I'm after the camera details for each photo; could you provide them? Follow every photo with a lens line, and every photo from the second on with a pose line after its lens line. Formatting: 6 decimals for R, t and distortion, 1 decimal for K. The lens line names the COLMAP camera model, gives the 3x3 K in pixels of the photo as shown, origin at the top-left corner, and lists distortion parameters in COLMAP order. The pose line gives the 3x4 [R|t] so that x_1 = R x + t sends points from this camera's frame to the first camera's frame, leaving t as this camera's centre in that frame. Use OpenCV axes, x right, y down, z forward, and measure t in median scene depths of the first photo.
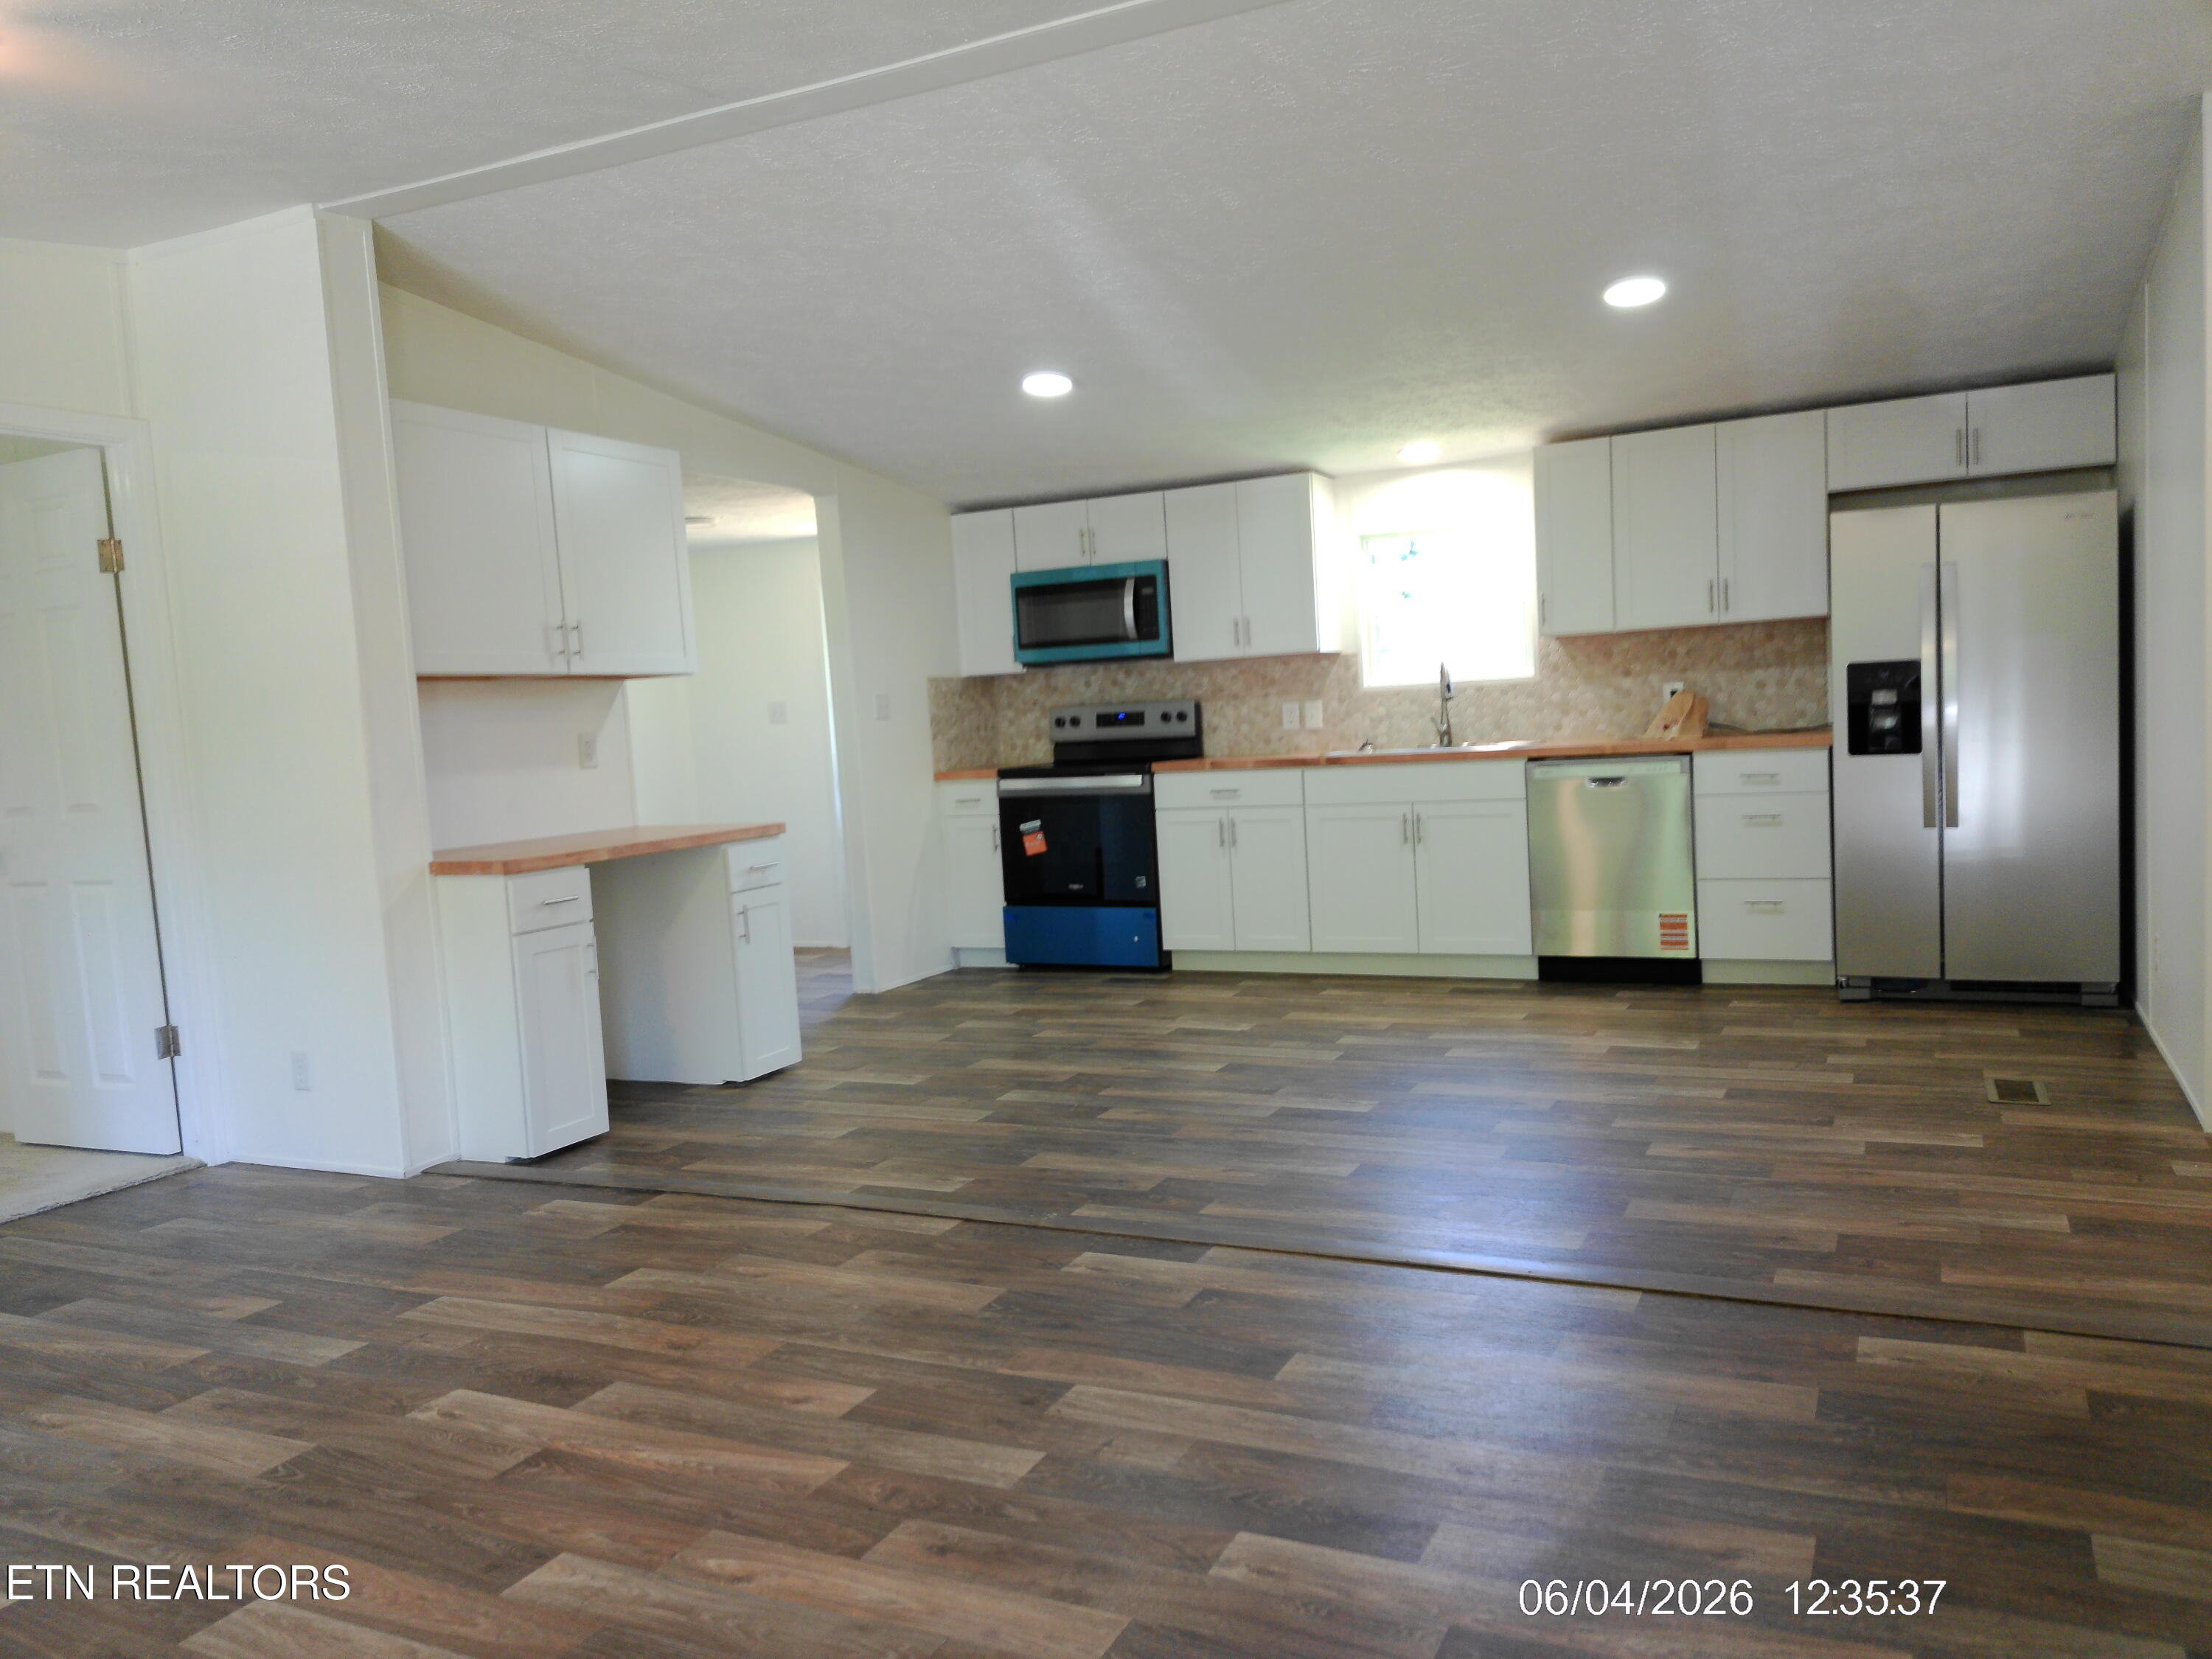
lens RADIAL K [[1659.0, 0, 1106.0], [0, 1659.0, 829.5], [0, 0, 1]] dist [0.102737, -0.111518]
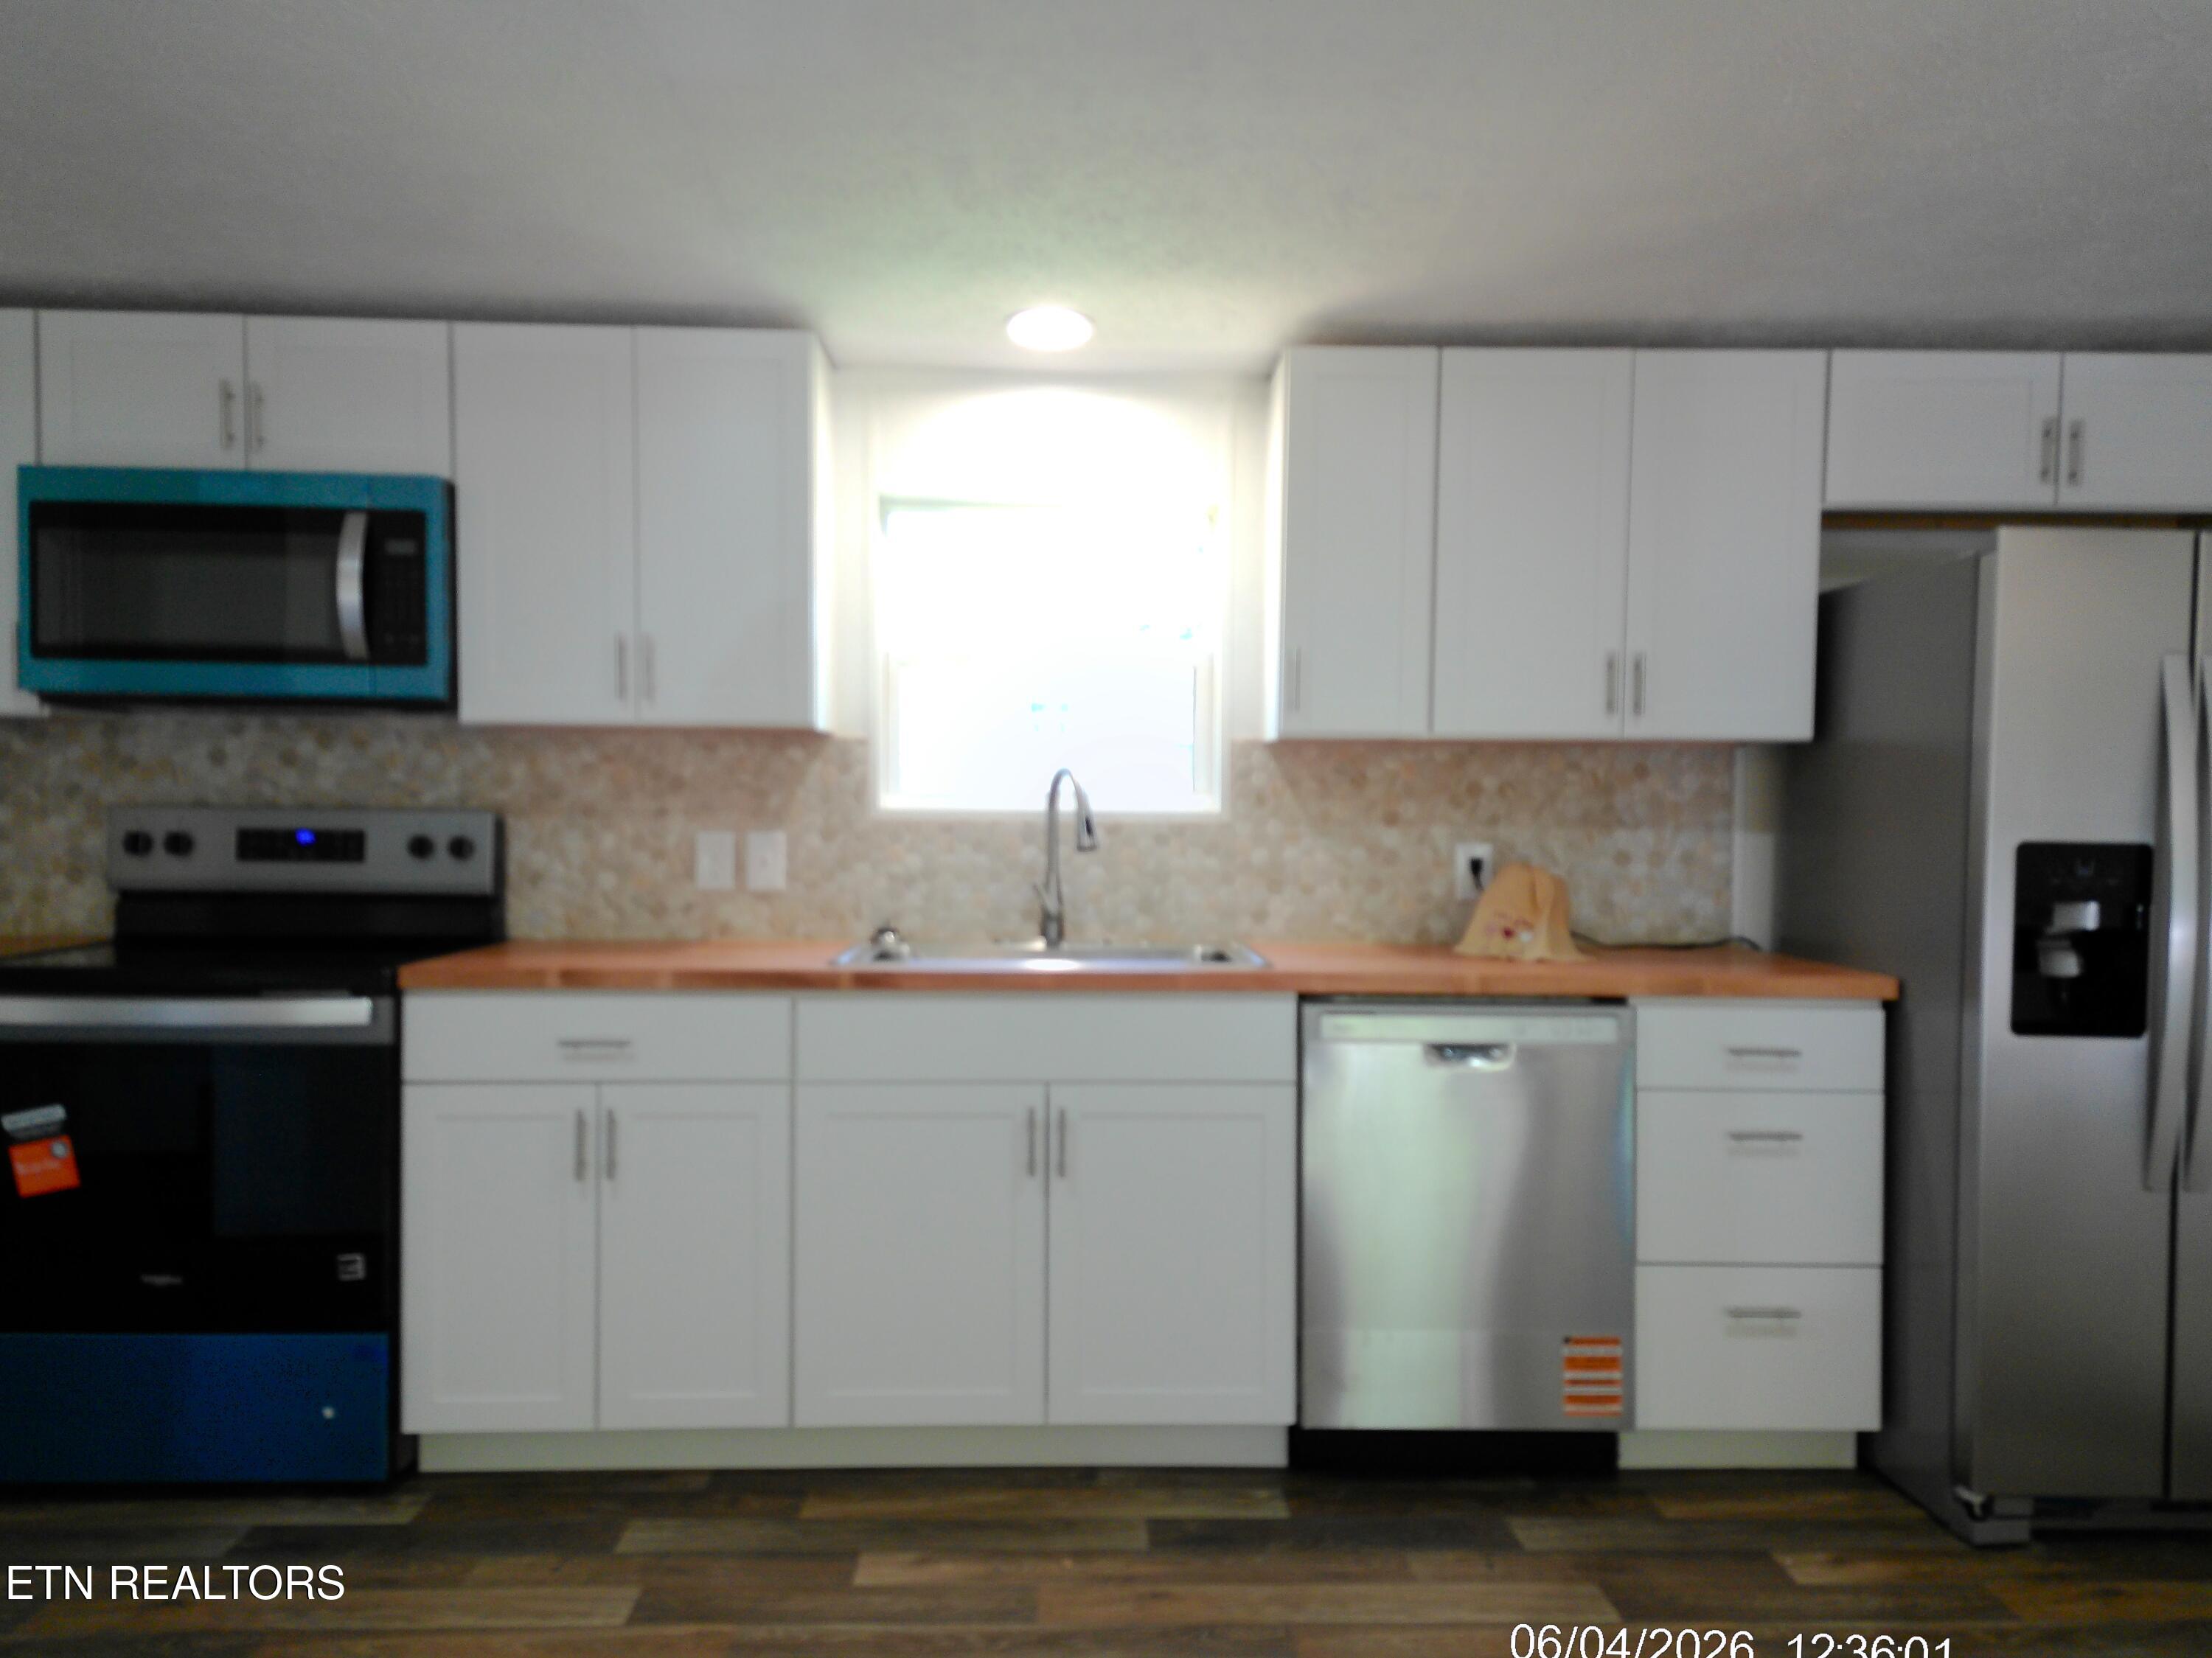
lens RADIAL K [[1759.0, 0, 1102.6], [0, 1759.0, 850.5], [0, 0, 1]] dist [0.105275, -0.139349]
pose [[0.887850, 0.051256, 0.457269, -0.019732], [-0.028145, 0.997965, -0.057215, -0.047279], [-0.459271, 0.037928, 0.887486, 0.527575]]
